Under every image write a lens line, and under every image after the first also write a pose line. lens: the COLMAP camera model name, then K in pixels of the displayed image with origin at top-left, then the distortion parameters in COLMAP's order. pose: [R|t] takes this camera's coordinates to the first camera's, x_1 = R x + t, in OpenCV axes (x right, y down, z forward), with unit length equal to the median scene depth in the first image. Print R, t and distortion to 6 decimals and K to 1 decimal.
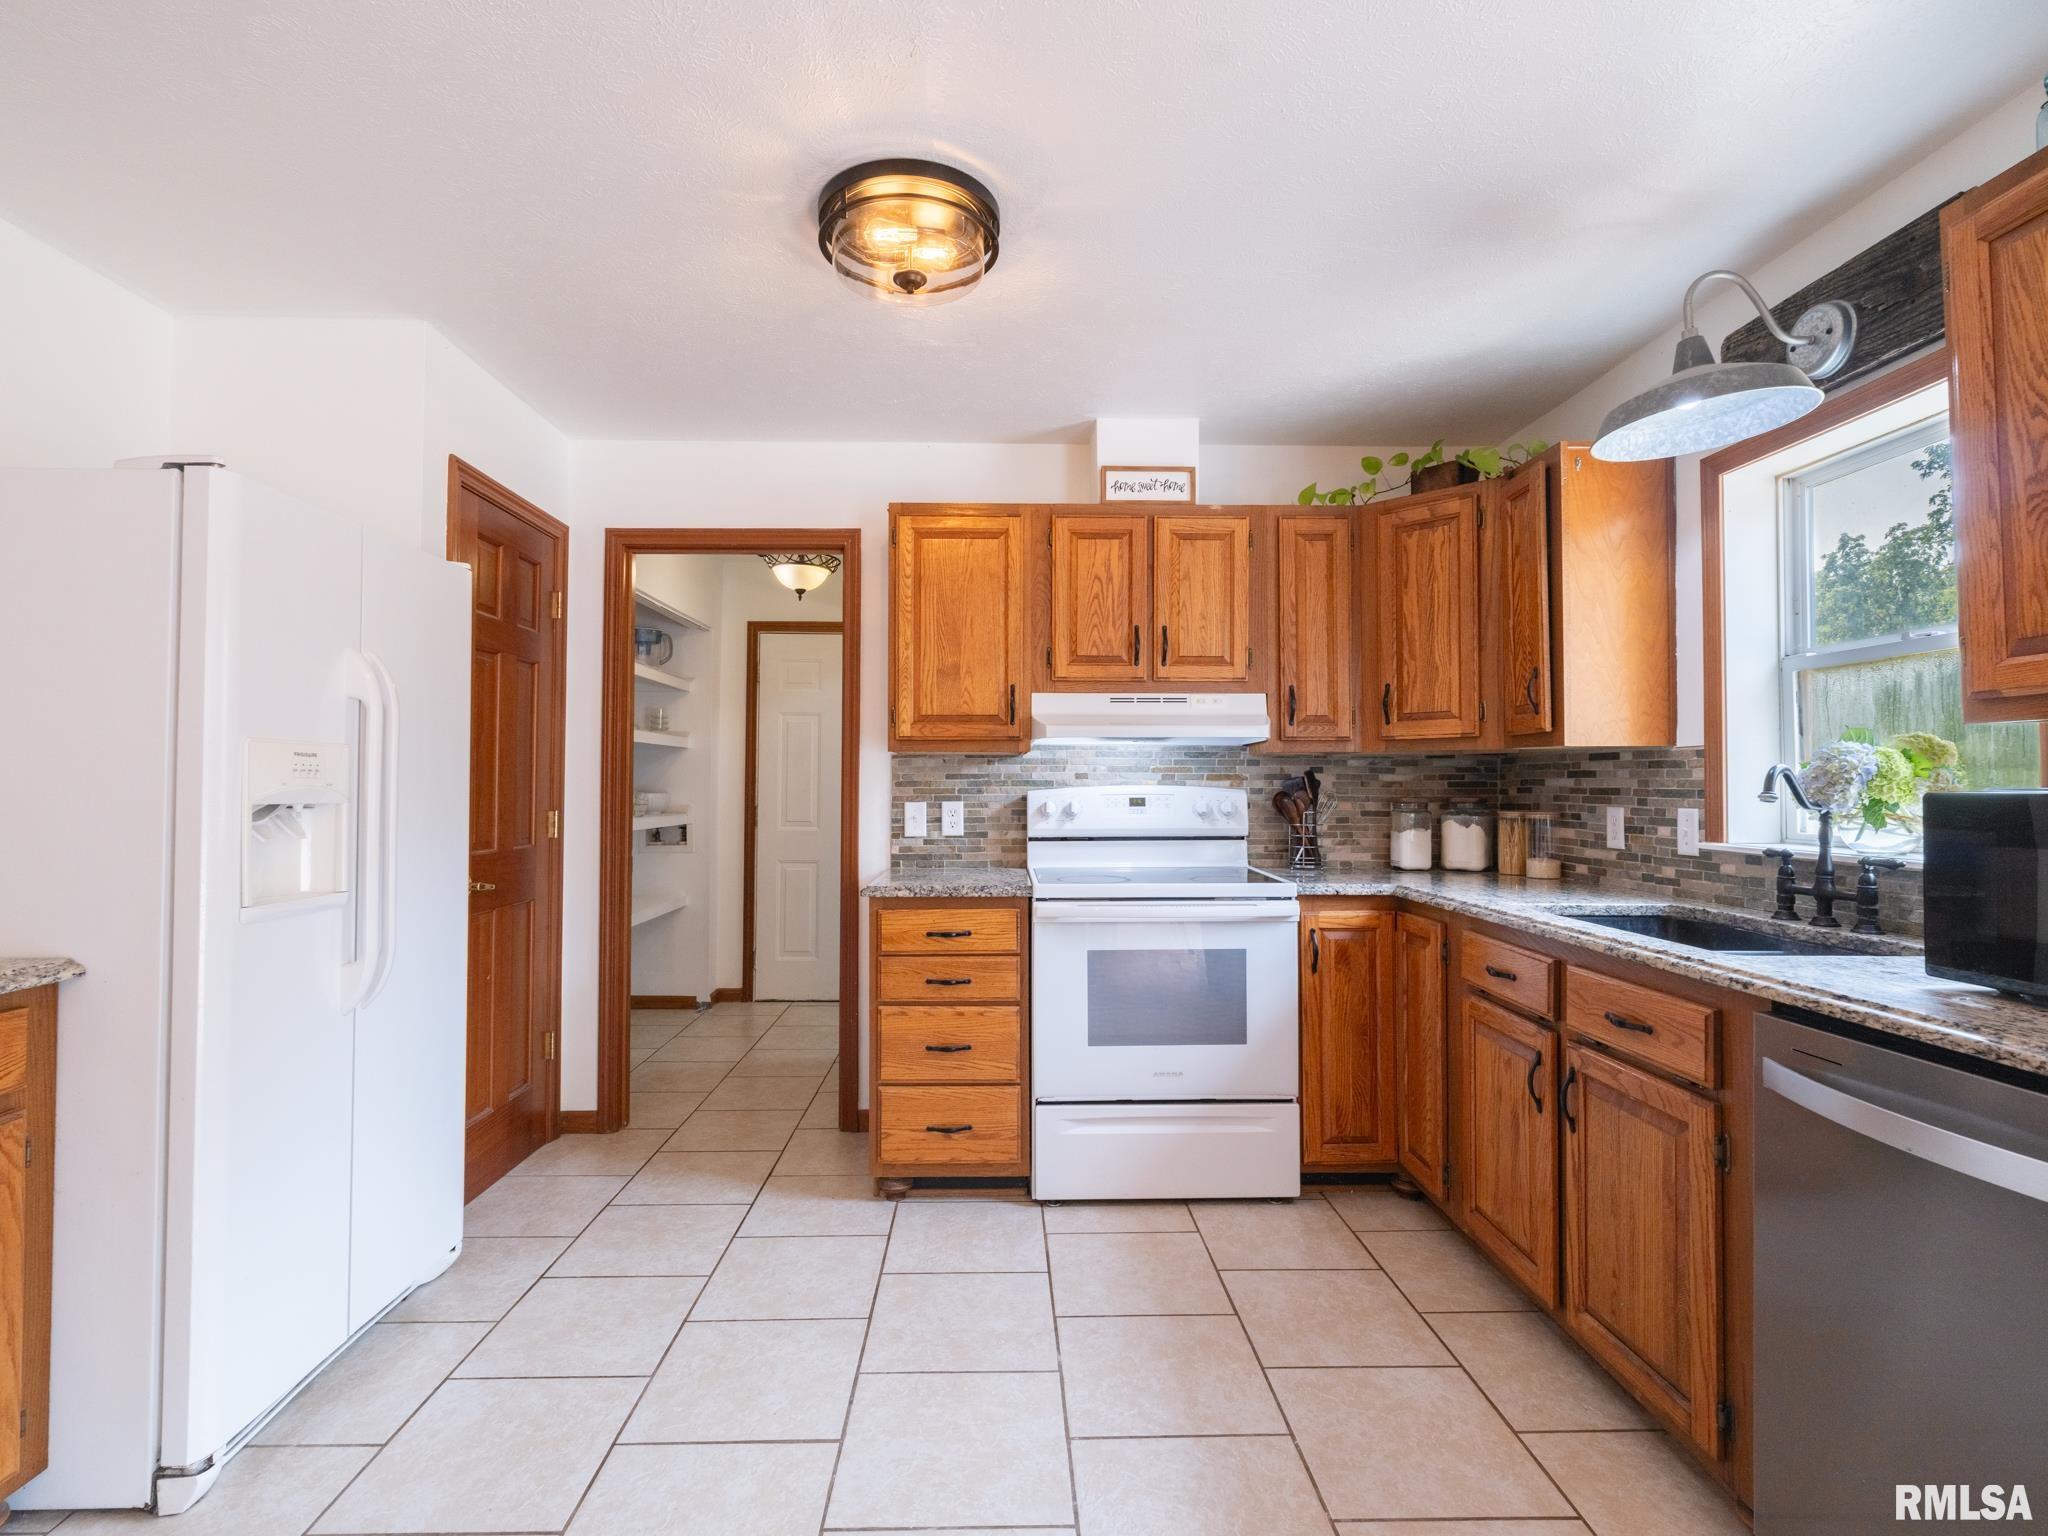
lens RADIAL K [[974.9, 0, 1017.3], [0, 974.9, 760.8], [0, 0, 1]] dist [-0.005219, -0.000895]
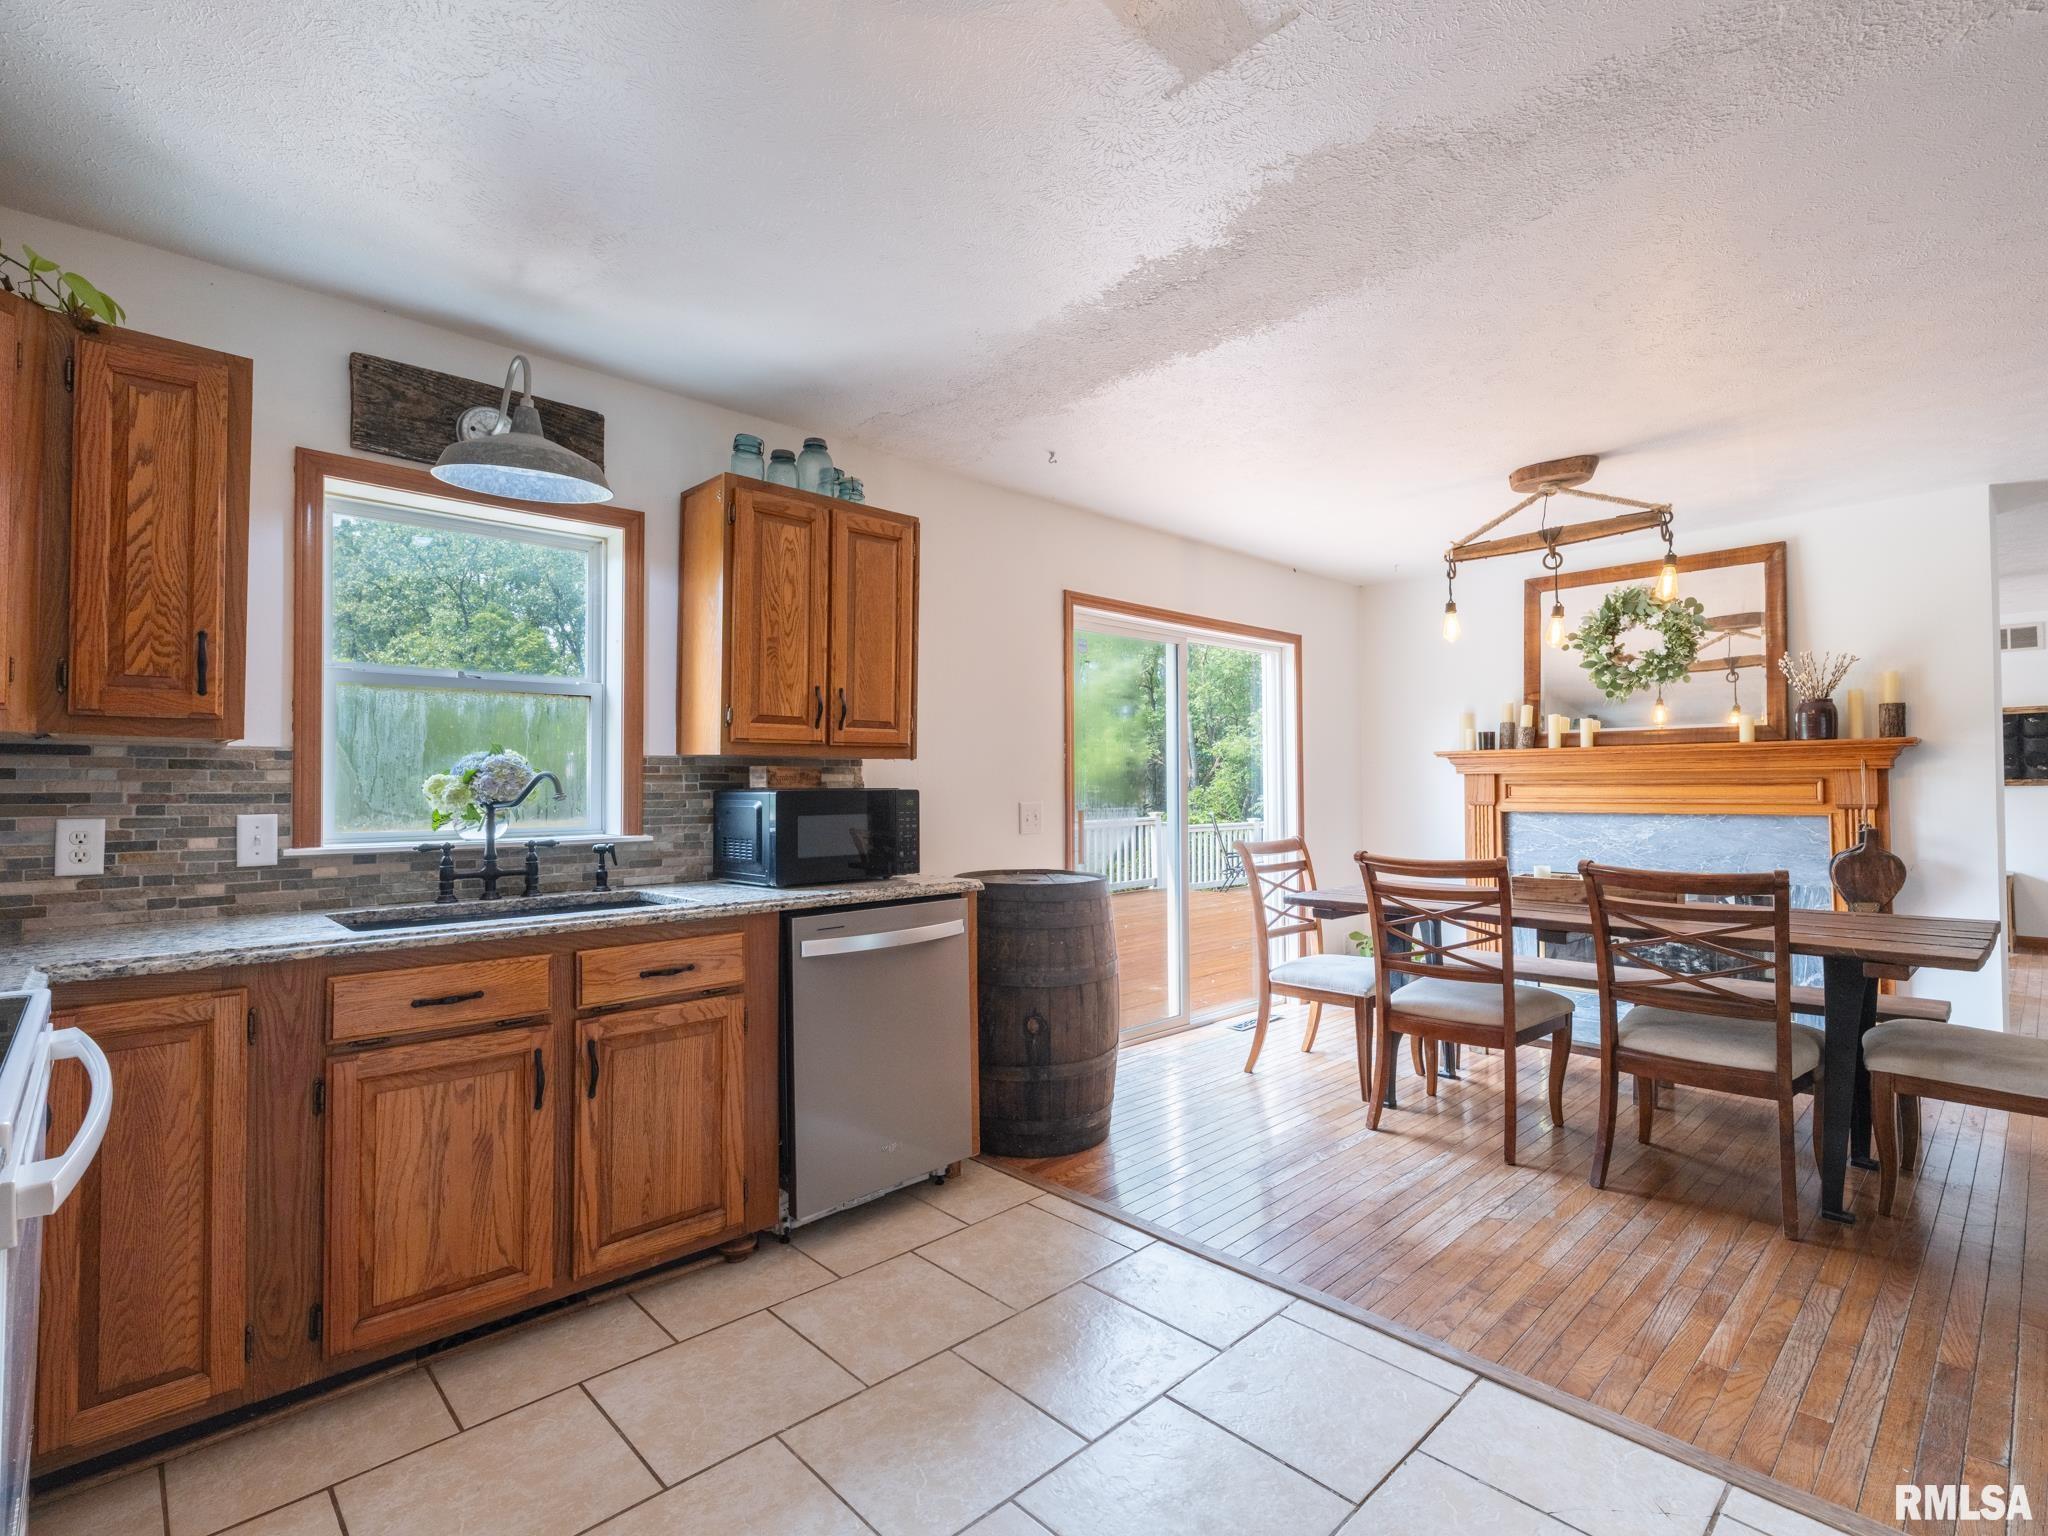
lens RADIAL K [[974.9, 0, 1017.3], [0, 974.9, 760.8], [0, 0, 1]] dist [-0.005219, -0.000895]
pose [[-0.668089, 0.021033, 0.743784, -0.492294], [-0.014656, 0.999035, -0.041416, 0.028001], [-0.743937, -0.038570, -0.667135, 1.155870]]
